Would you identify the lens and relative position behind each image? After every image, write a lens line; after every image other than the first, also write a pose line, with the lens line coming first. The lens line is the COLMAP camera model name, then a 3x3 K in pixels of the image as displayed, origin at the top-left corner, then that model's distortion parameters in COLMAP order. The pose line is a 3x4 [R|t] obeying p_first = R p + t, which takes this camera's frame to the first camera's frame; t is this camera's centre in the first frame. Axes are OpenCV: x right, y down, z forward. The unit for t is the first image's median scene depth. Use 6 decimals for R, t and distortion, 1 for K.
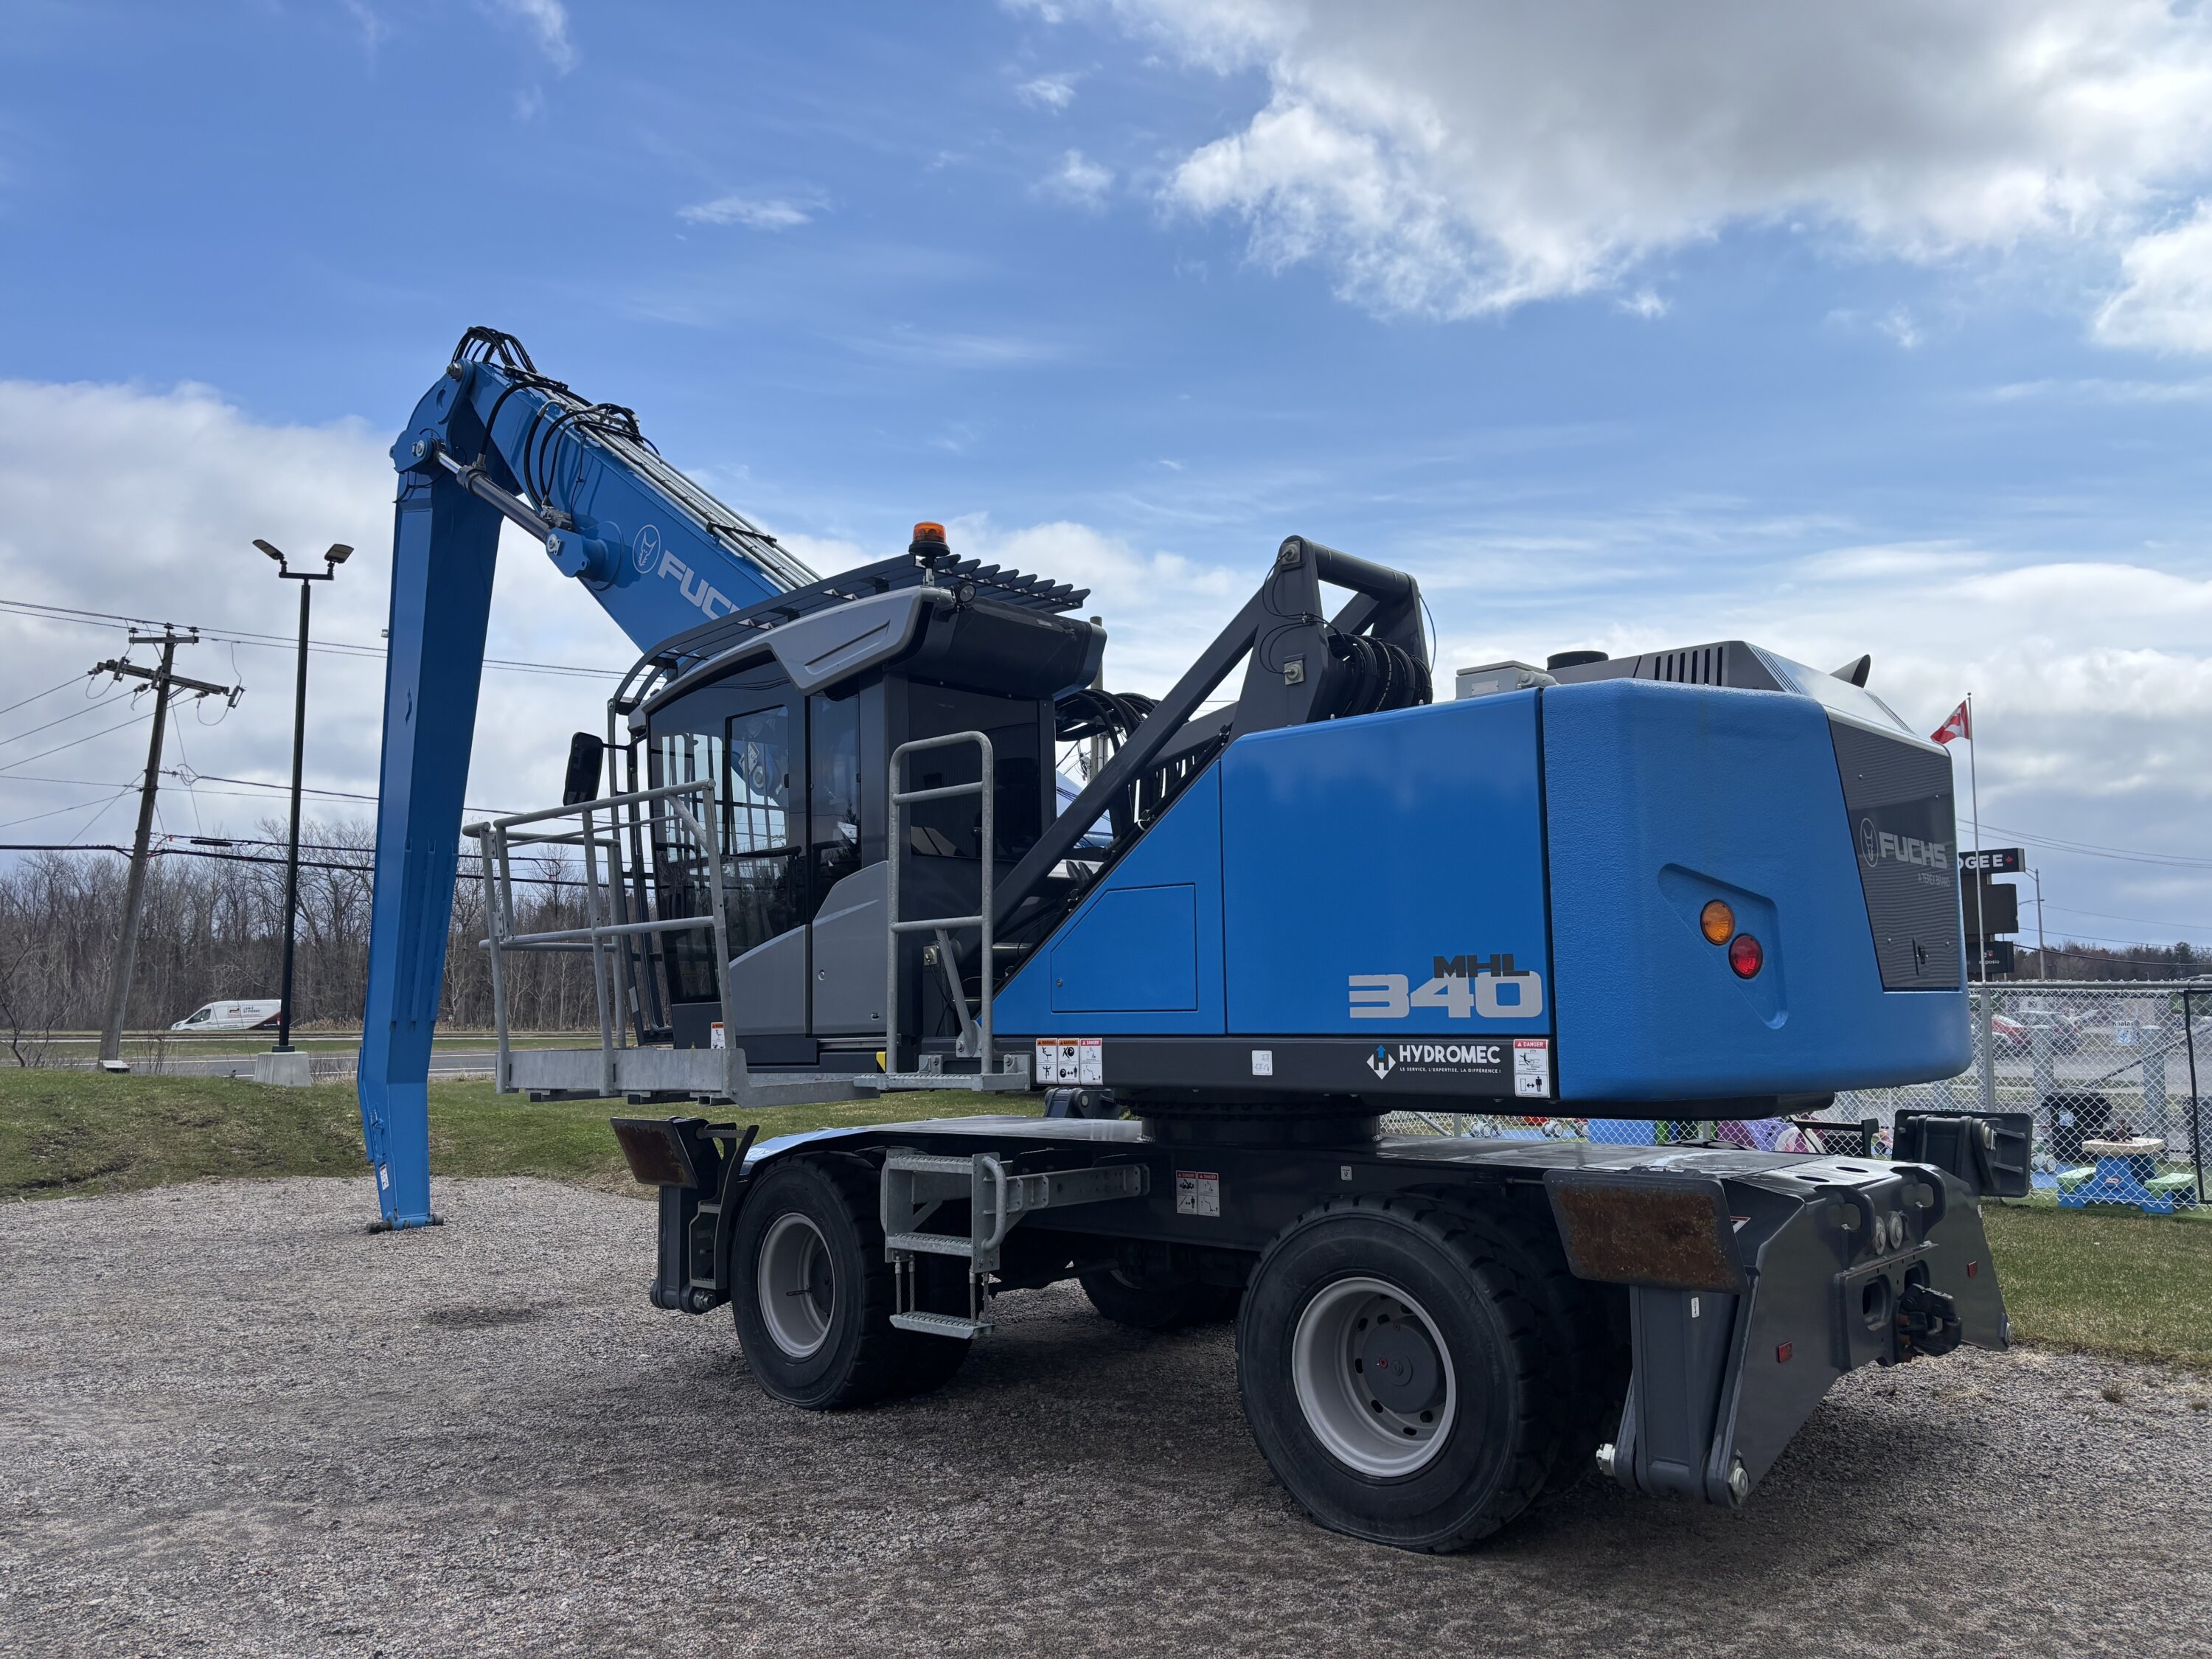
lens RADIAL K [[1650.3, 0, 1091.6], [0, 1650.3, 831.4], [0, 0, 1]] dist [0.055727, -0.050506]
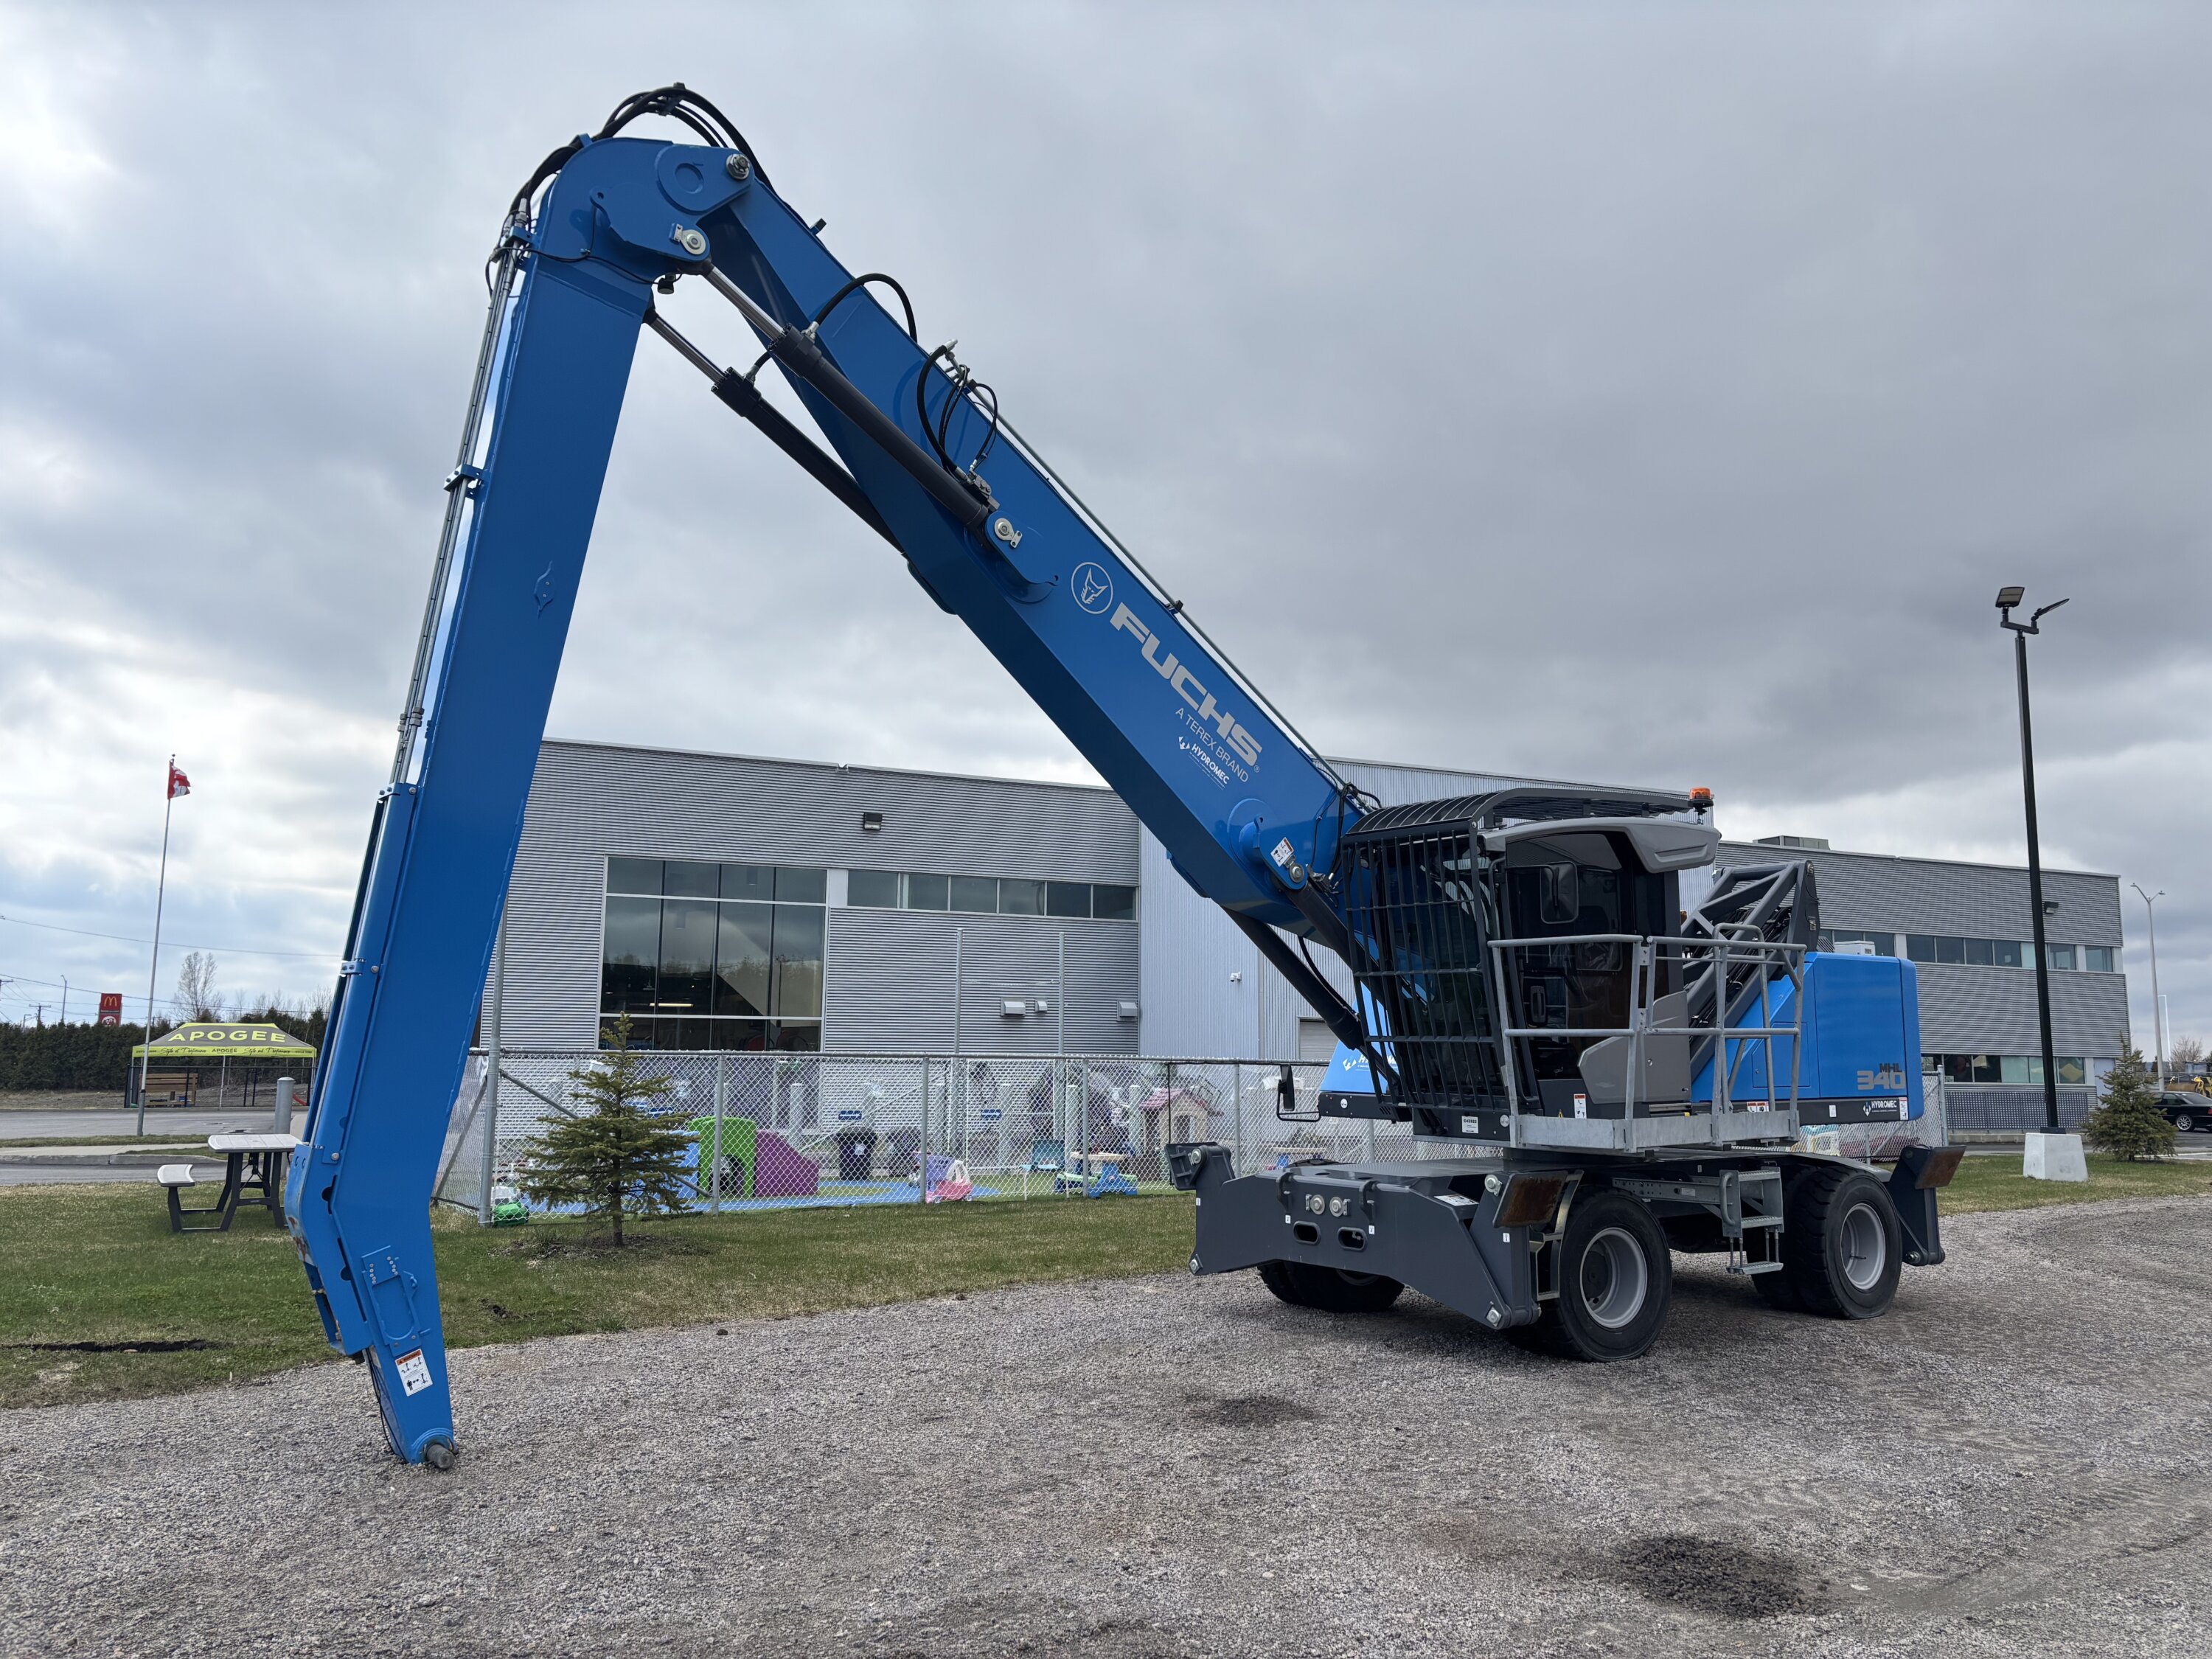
lens RADIAL K [[1650.3, 0, 1091.6], [0, 1650.3, 831.4], [0, 0, 1]] dist [0.055727, -0.050506]
pose [[0.194843, 0.131344, 0.972000, -1.556804], [-0.120163, 0.986725, -0.109246, 0.093135], [-0.973446, -0.095513, 0.208039, 1.055299]]
